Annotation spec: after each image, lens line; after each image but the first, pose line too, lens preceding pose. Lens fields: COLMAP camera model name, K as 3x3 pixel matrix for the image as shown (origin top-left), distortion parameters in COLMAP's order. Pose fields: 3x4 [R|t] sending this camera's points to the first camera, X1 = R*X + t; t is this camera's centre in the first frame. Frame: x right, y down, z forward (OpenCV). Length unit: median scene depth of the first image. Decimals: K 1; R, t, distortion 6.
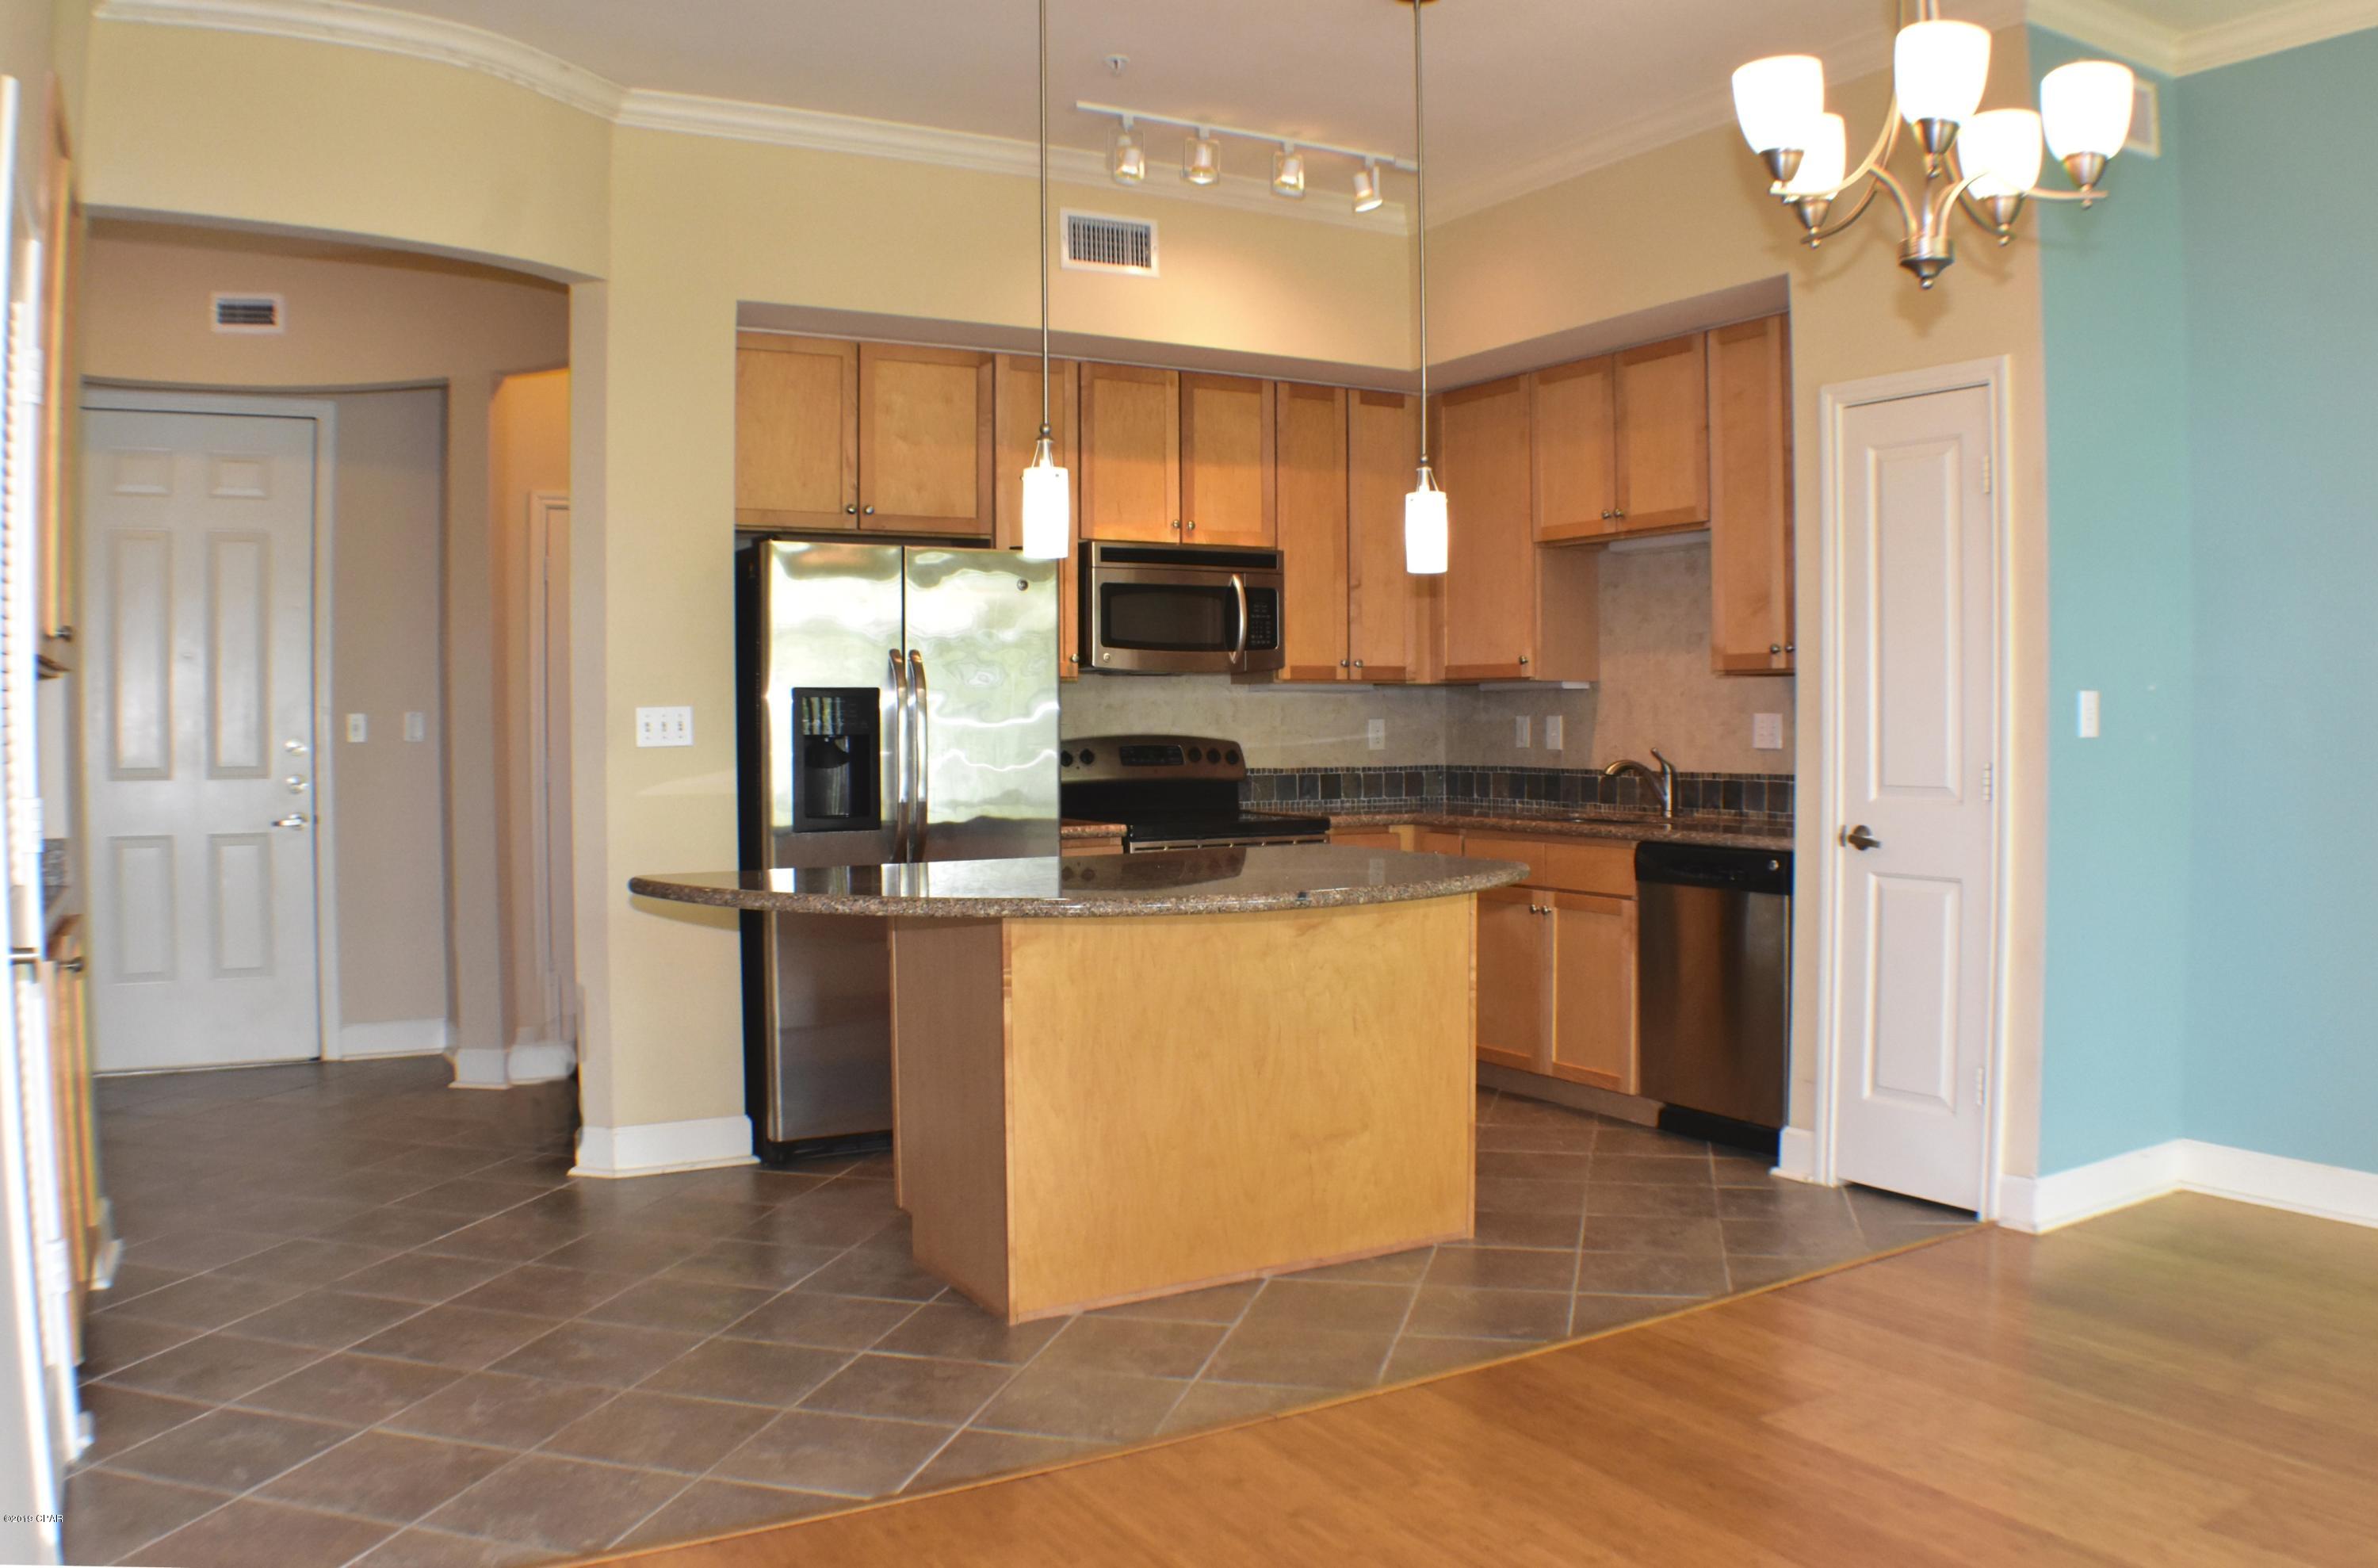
lens RADIAL K [[1885.2, 0, 1189.0], [0, 1885.2, 784.0], [0, 0, 1]] dist [-0.189251, 0.003705]
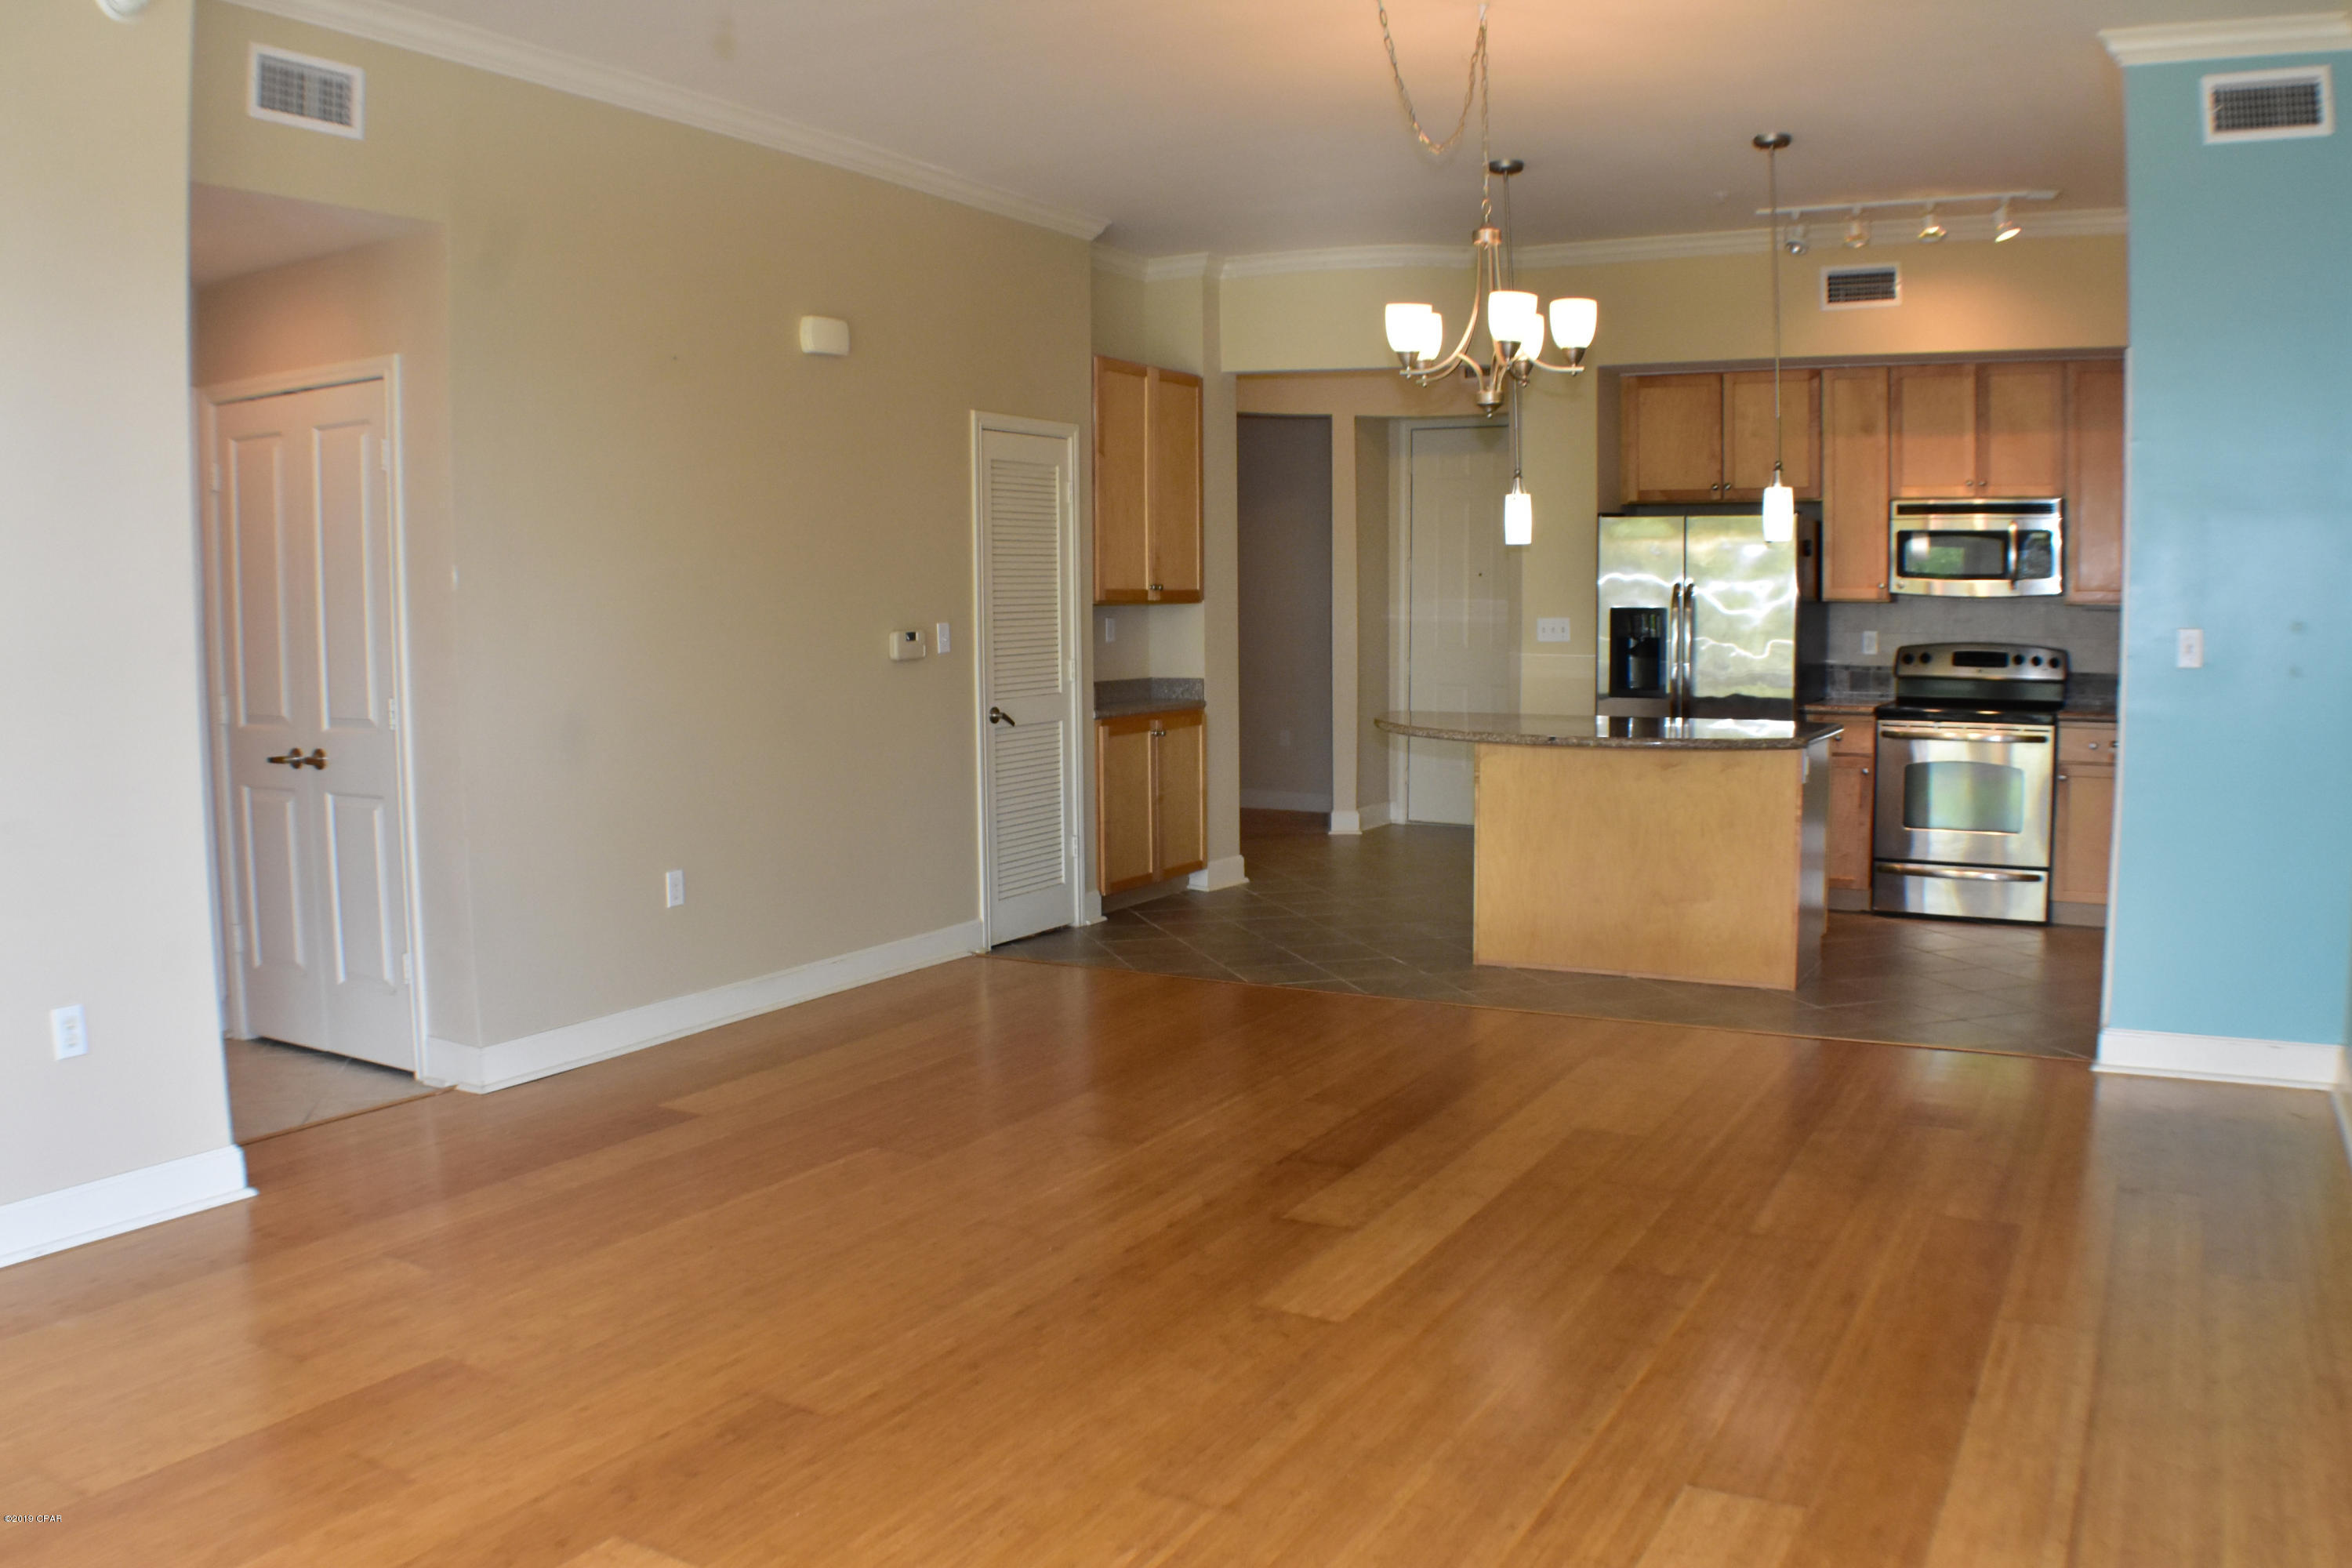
lens RADIAL K [[1861.5, 0, 1176.0], [0, 1861.5, 784.0], [0, 0, 1]] dist [-0.190628, 0.054976]
pose [[0.494095, 0.089452, -0.864794, 0.879895], [-0.027540, 0.995804, 0.087269, -0.024702], [0.868972, -0.019303, 0.494485, -0.106993]]
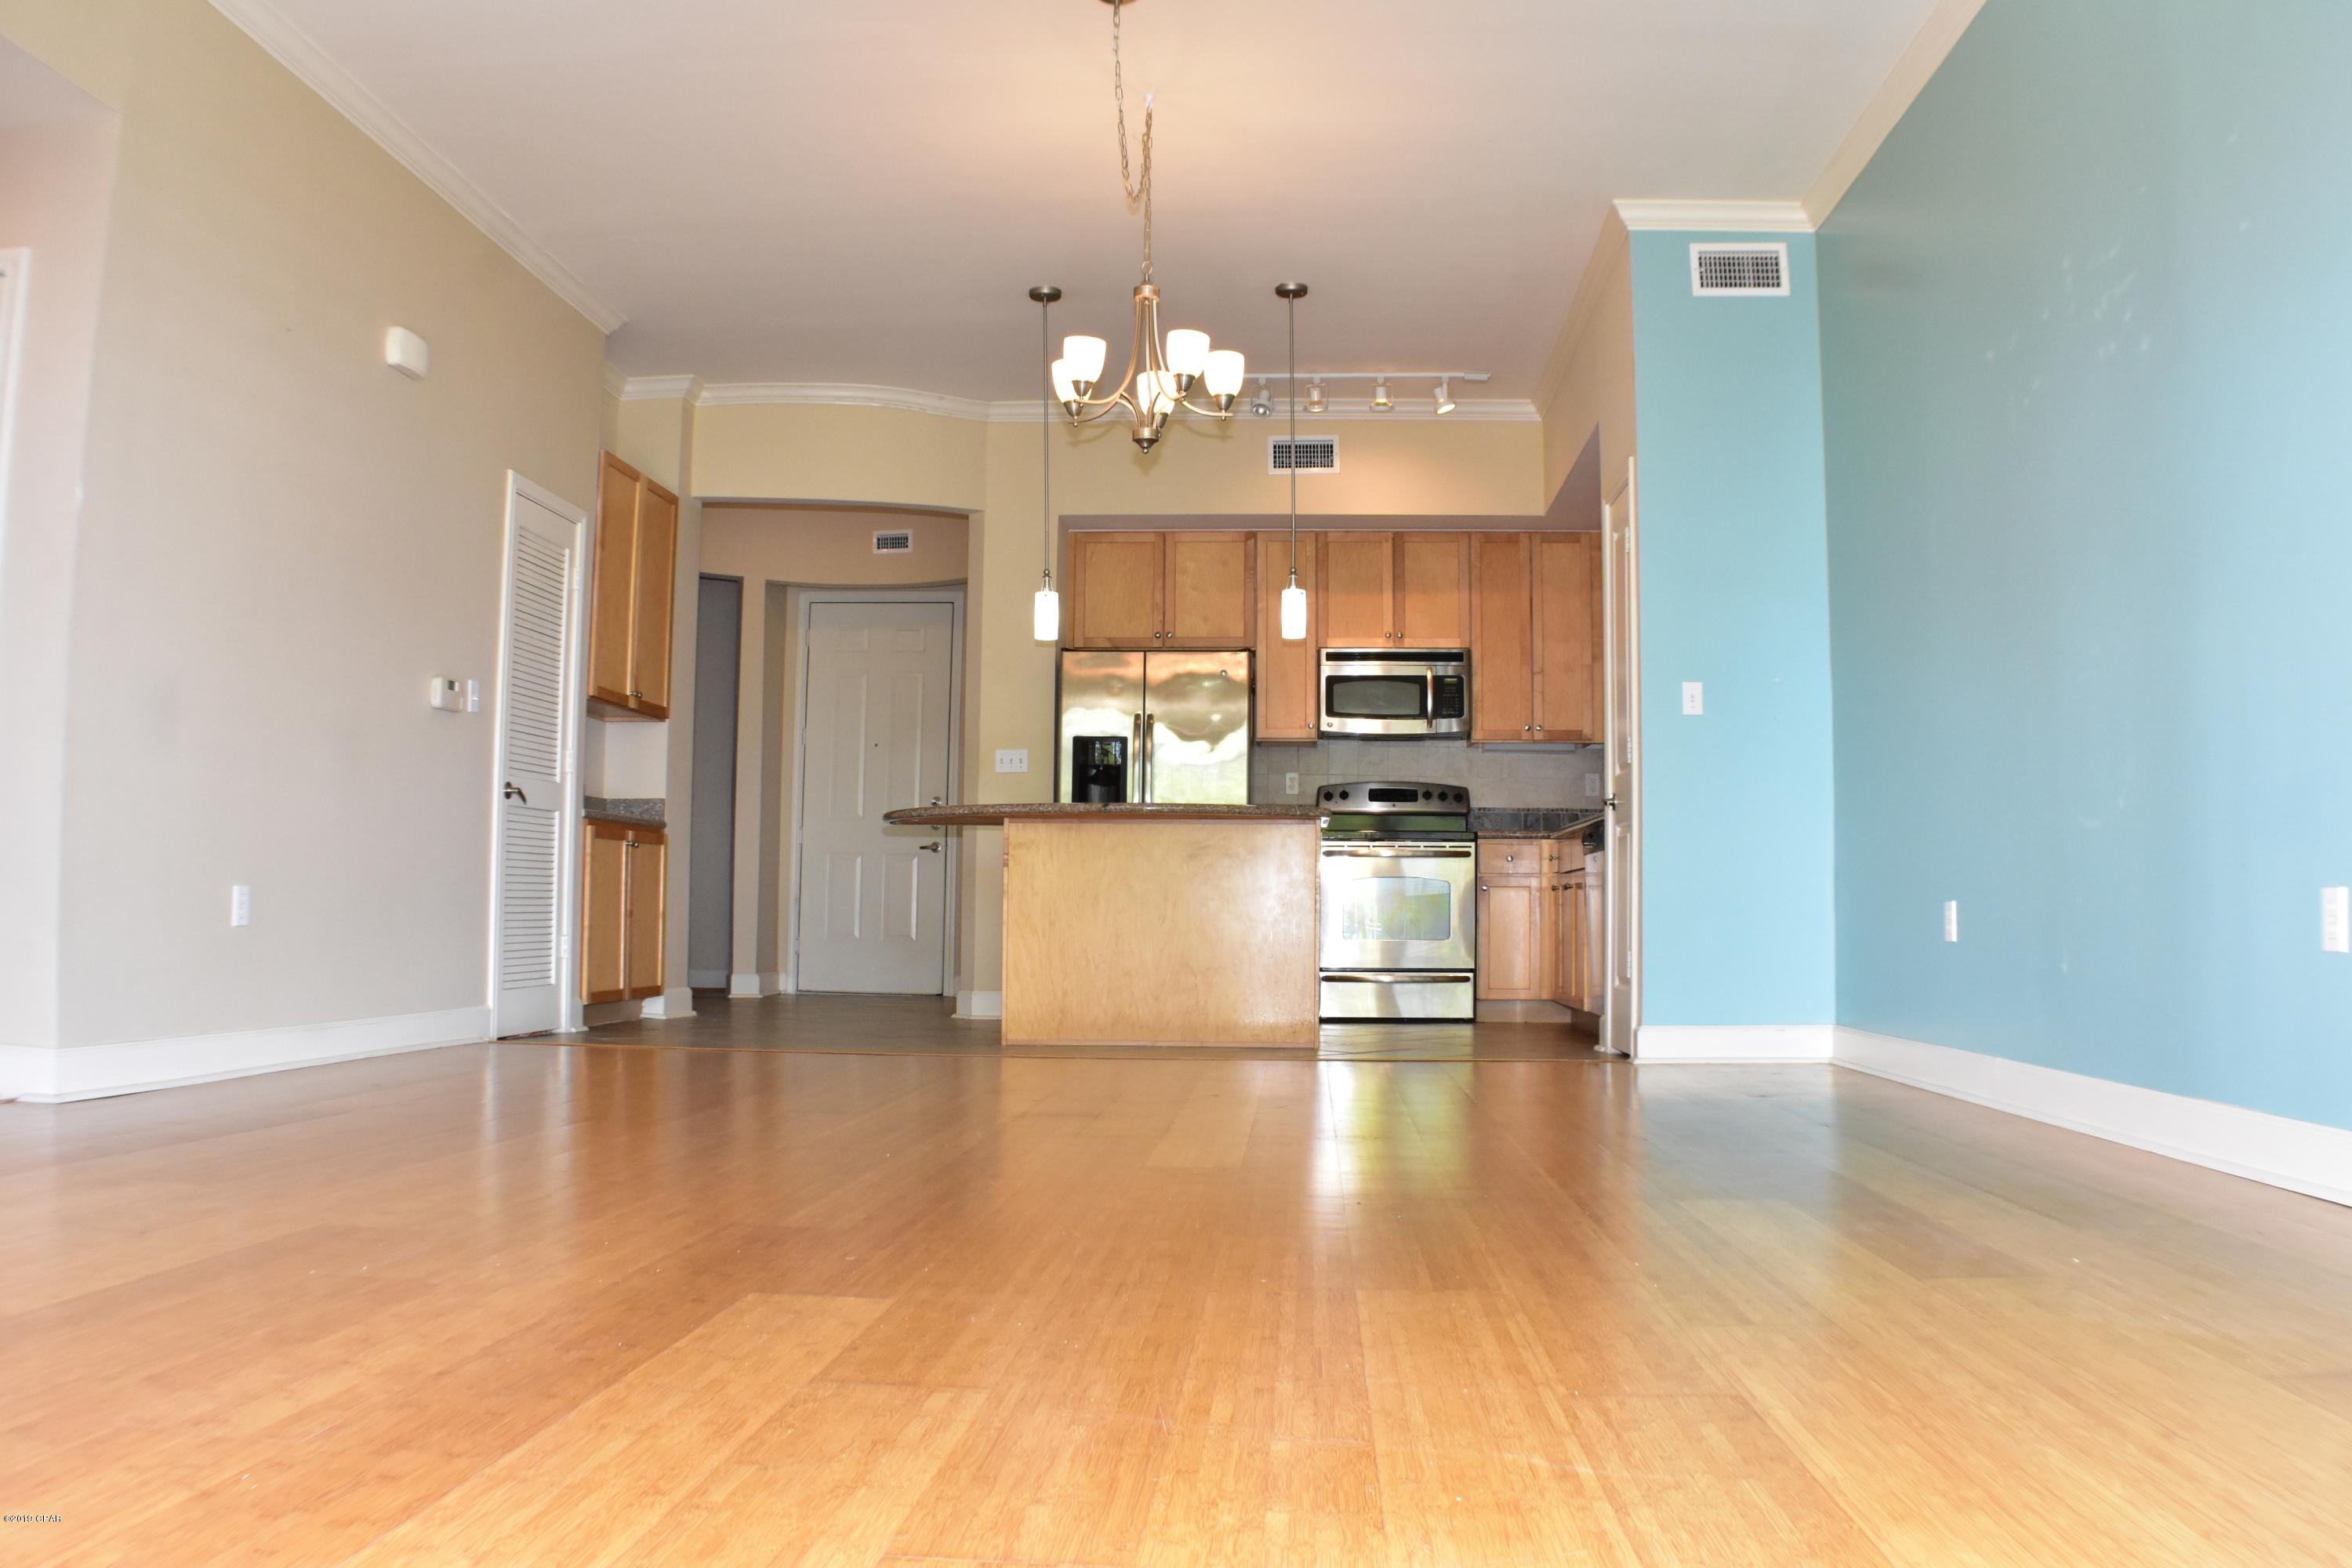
lens RADIAL K [[1861.5, 0, 1176.0], [0, 1861.5, 784.0], [0, 0, 1]] dist [-0.190628, 0.054976]
pose [[0.821606, -0.025450, -0.569488, 0.738731], [-0.036547, 0.994596, -0.097175, 0.136429], [0.568883, 0.100652, 0.816236, -0.297124]]
